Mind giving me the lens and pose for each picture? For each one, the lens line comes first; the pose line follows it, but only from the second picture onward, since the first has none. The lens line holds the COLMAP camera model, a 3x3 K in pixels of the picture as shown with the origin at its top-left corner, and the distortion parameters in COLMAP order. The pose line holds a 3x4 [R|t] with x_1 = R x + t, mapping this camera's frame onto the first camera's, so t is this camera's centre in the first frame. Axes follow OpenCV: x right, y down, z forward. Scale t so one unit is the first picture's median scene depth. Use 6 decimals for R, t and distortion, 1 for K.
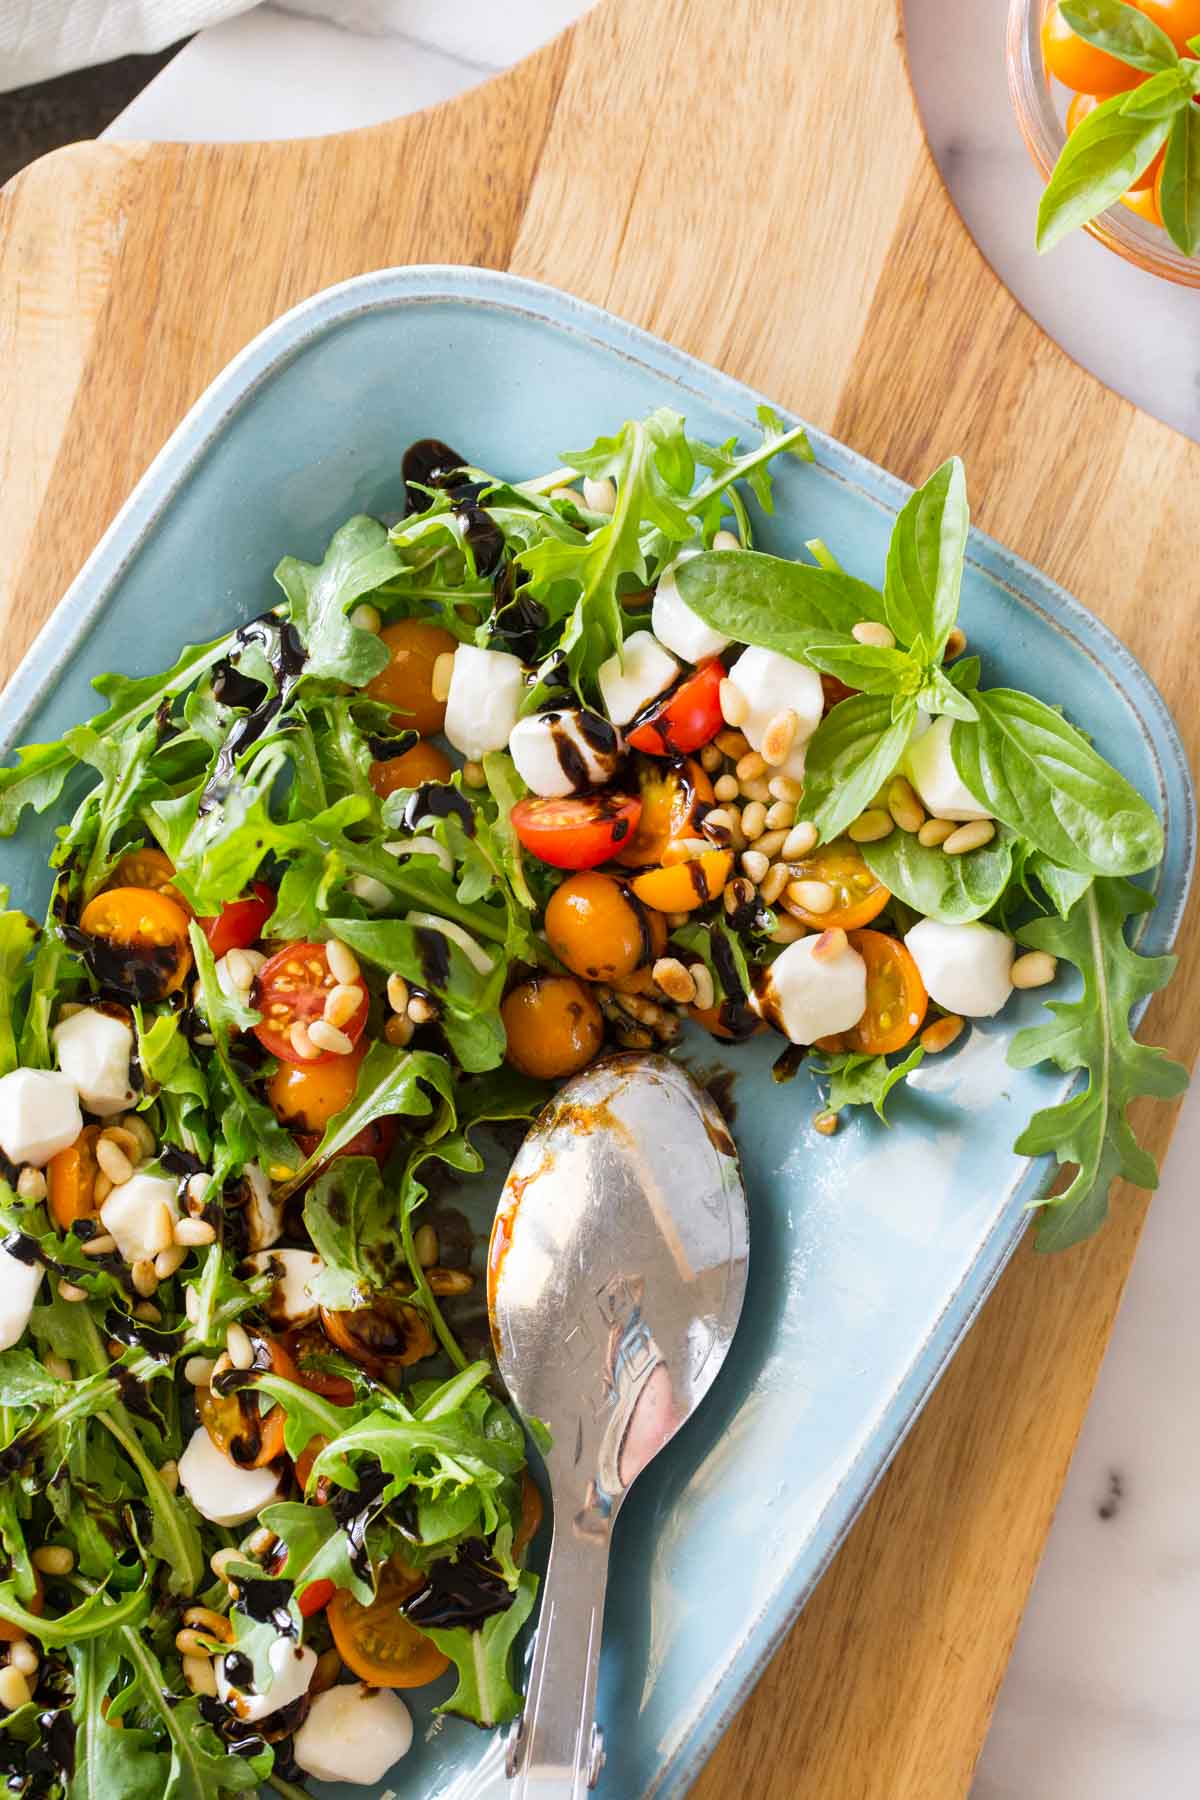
lens RADIAL K [[5273.3, 0, 603.4], [0, 5273.3, 897.8], [0, 0, 1]] dist [0.001171, 0.000000]
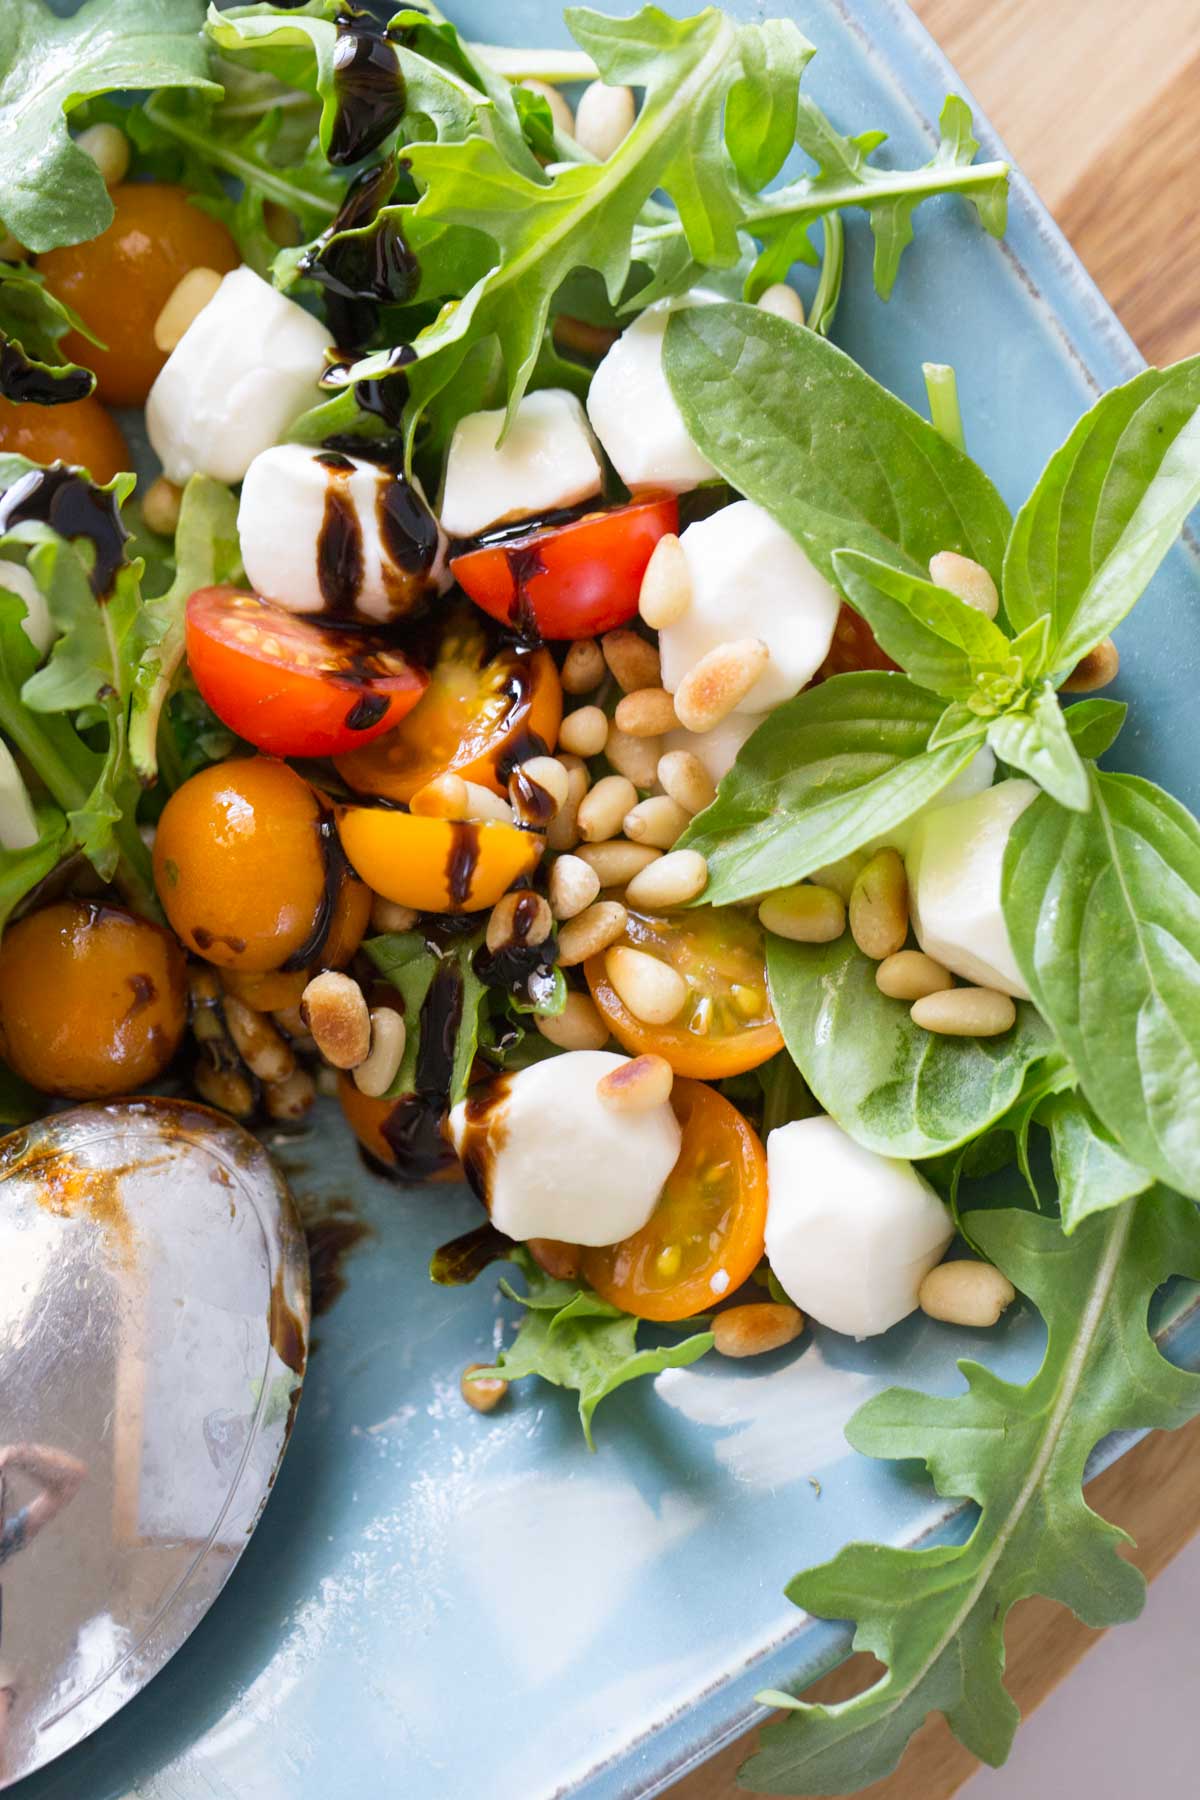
lens RADIAL K [[5273.3, 0, 598.7], [0, 5273.3, 902.7], [0, 0, 1]] dist [0.001171, 0.000000]
pose [[0.903662, 0.427305, 0.028376, 0.017098], [-0.426490, 0.903973, -0.030630, 0.010238], [-0.038739, 0.015577, 0.999128, 0.477526]]
